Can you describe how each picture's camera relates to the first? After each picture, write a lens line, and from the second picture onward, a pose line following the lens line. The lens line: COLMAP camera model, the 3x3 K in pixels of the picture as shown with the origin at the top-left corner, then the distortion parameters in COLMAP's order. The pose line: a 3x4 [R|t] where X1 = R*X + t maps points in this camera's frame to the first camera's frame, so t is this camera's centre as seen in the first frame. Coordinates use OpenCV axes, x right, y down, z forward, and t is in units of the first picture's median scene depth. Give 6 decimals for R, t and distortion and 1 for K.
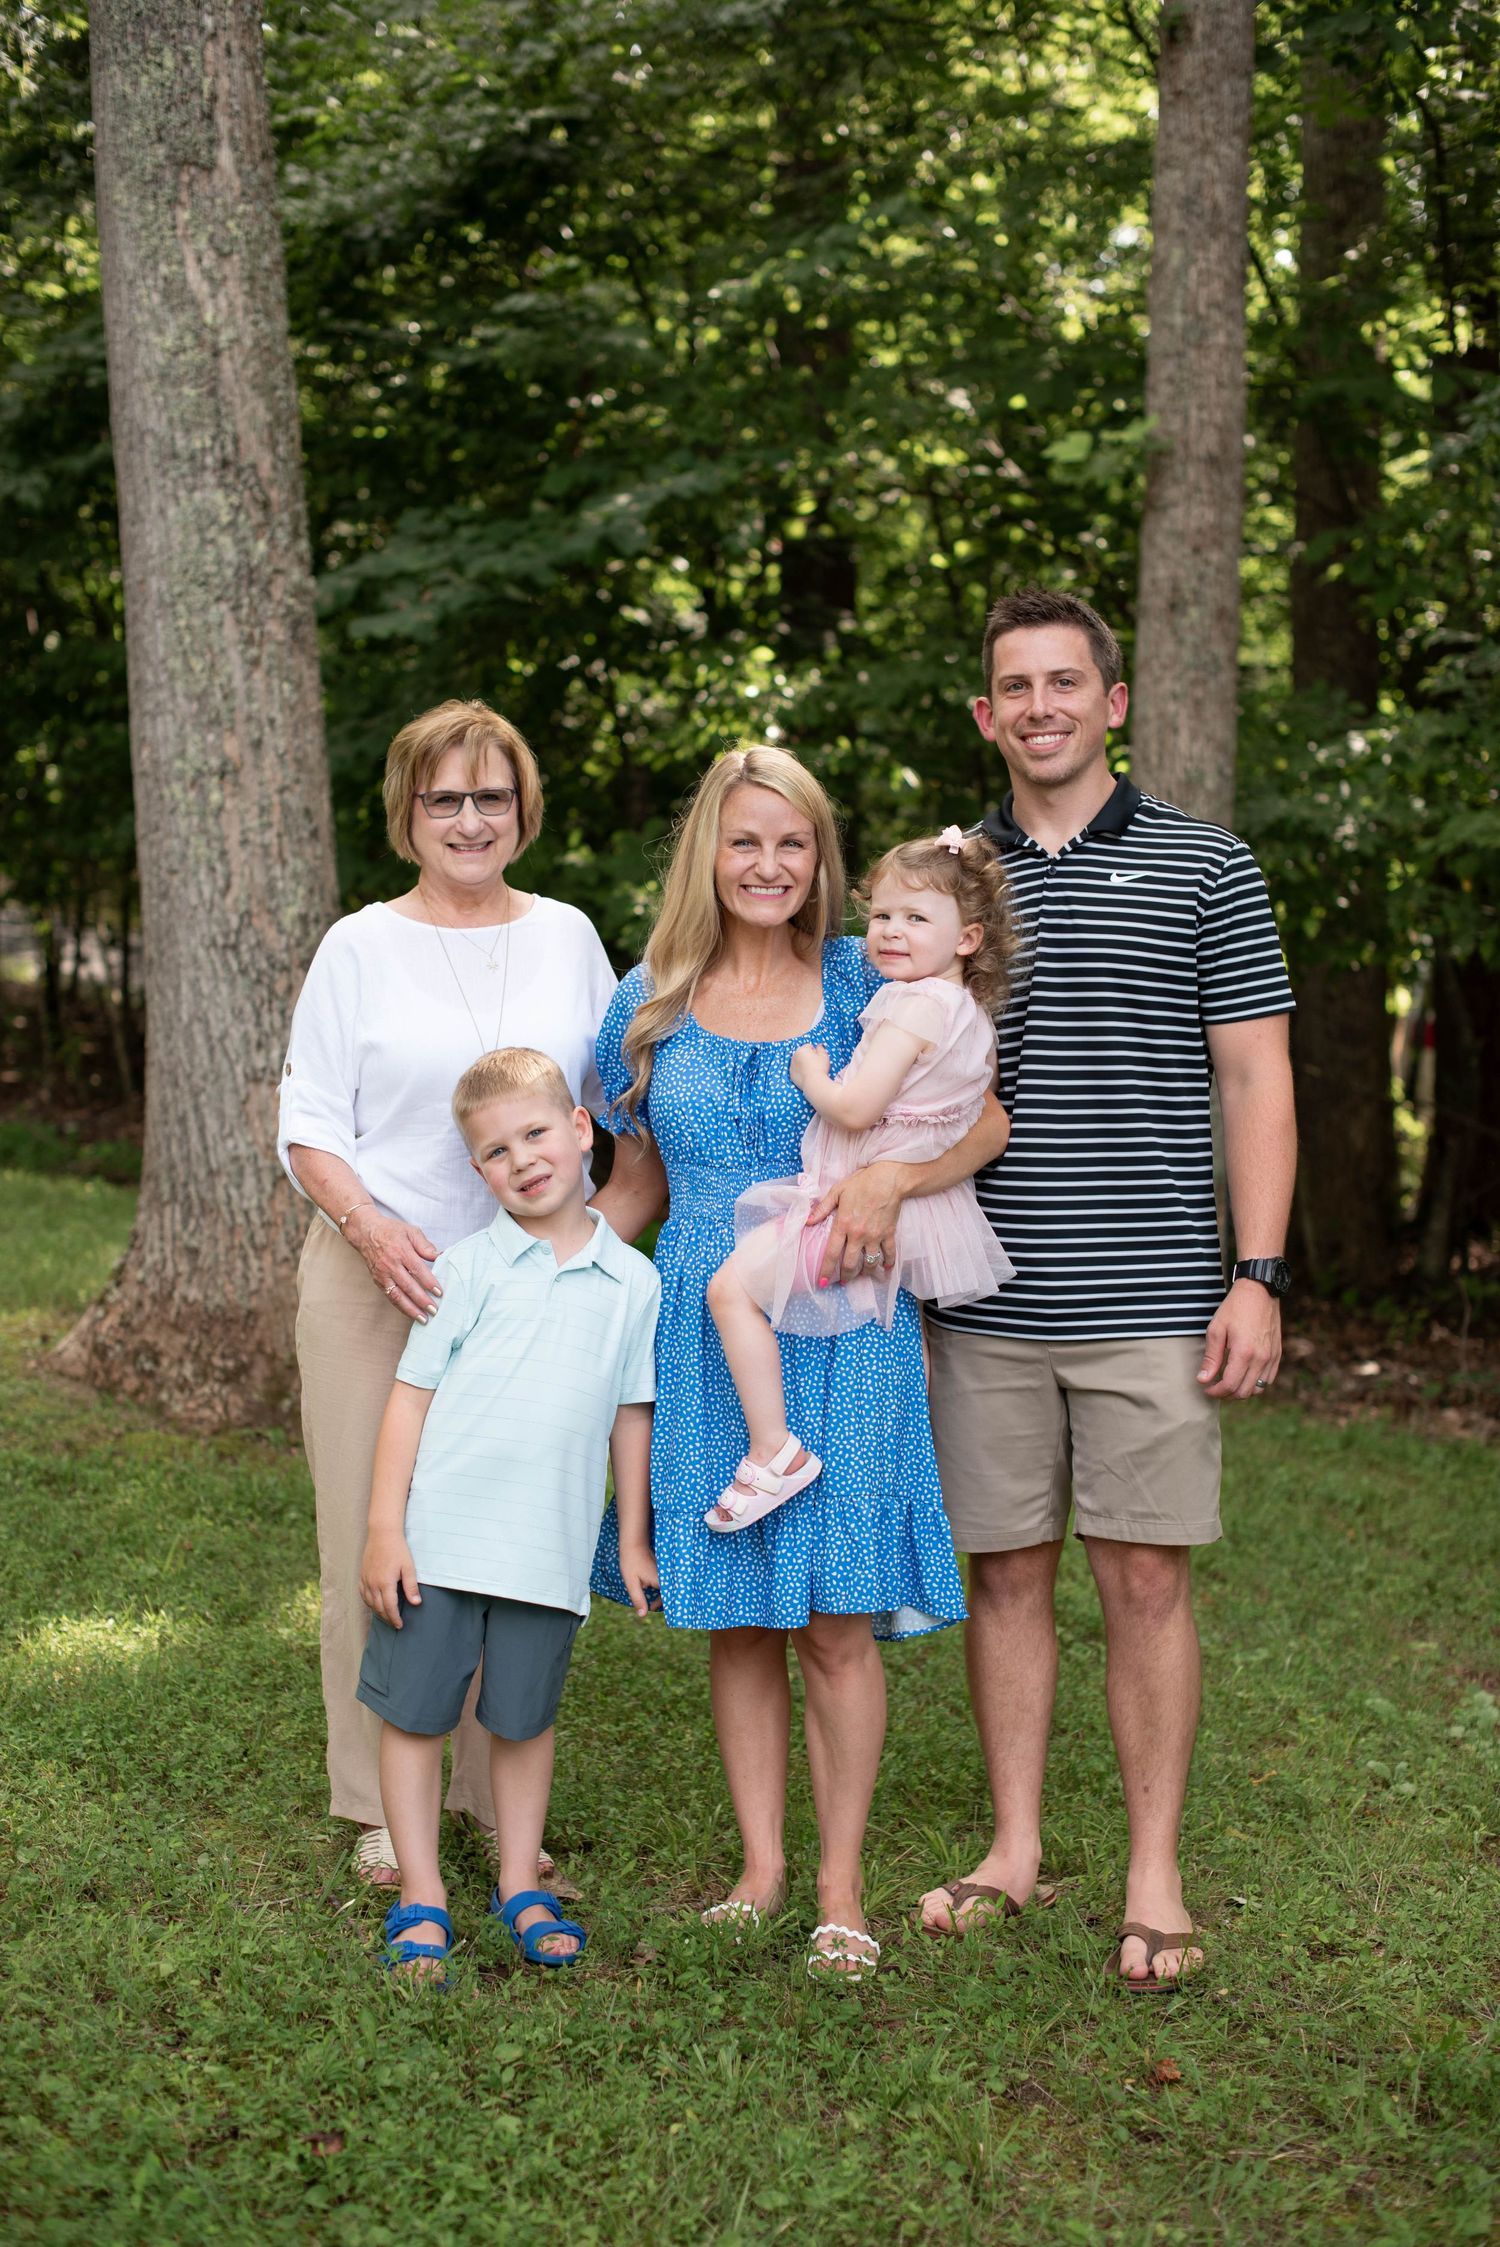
lens RADIAL K [[3215.6, 0, 750.0], [0, 3215.6, 1123.5], [0, 0, 1]] dist [-0.138471, 0.046823]
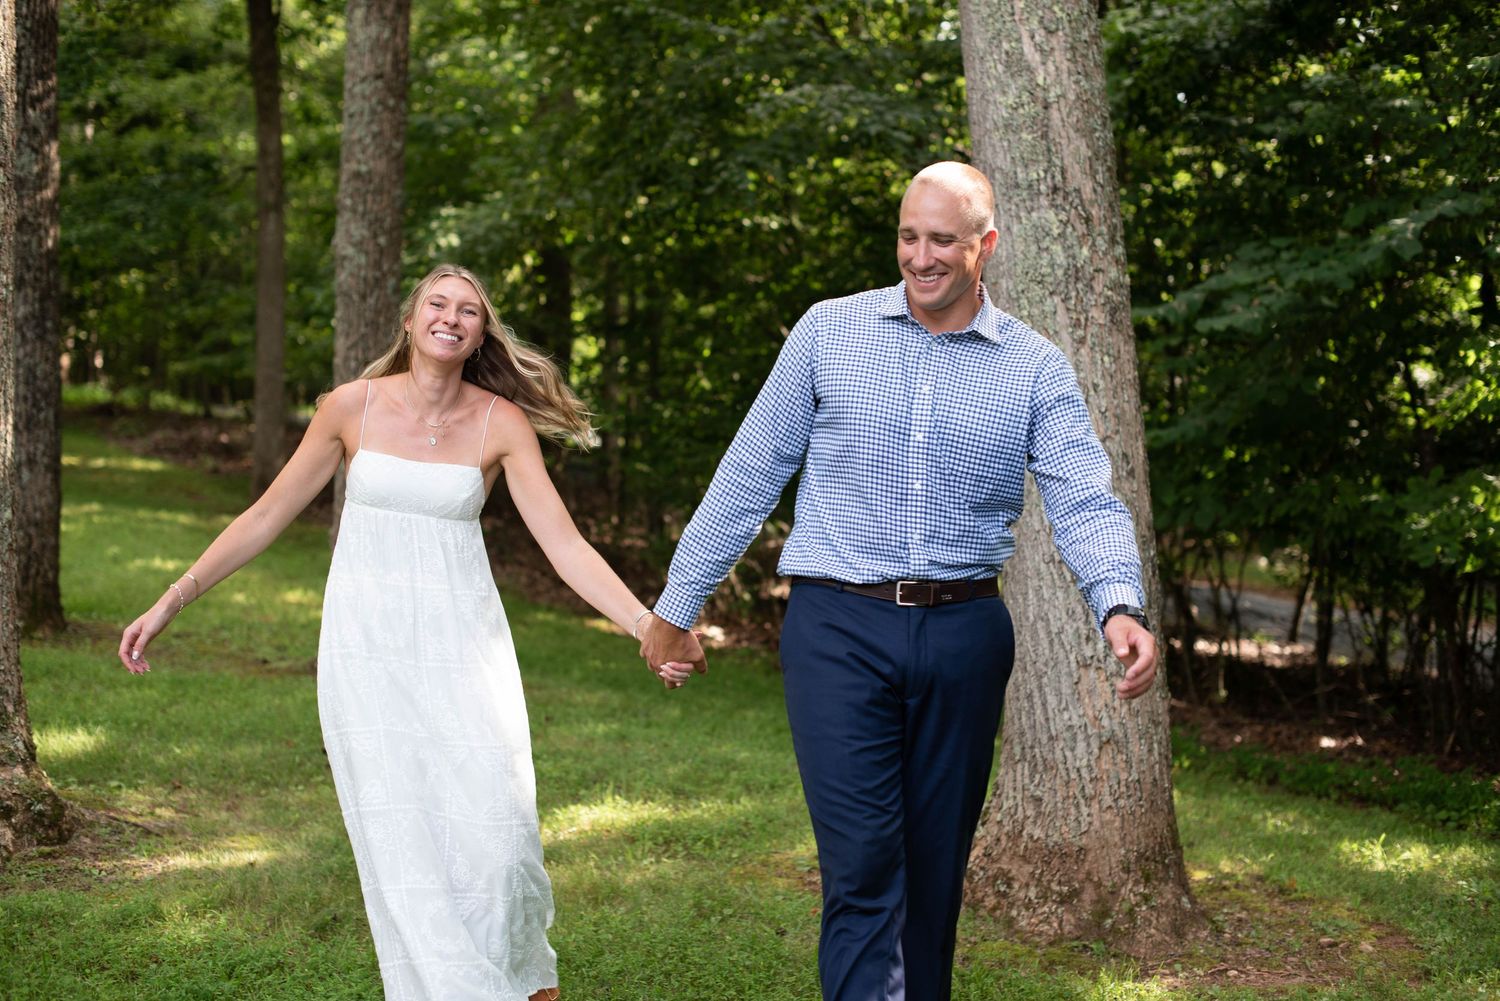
lens RADIAL K [[2146.6, 0, 750.0], [0, 2146.6, 500.5], [0, 0, 1]] dist [-0.138471, 0.046823]
pose [[0.934120, -0.023121, -0.356210, 0.025808], [-0.008910, 0.996079, -0.088018, -0.003067], [0.356848, 0.085393, 0.930251, 0.154991]]
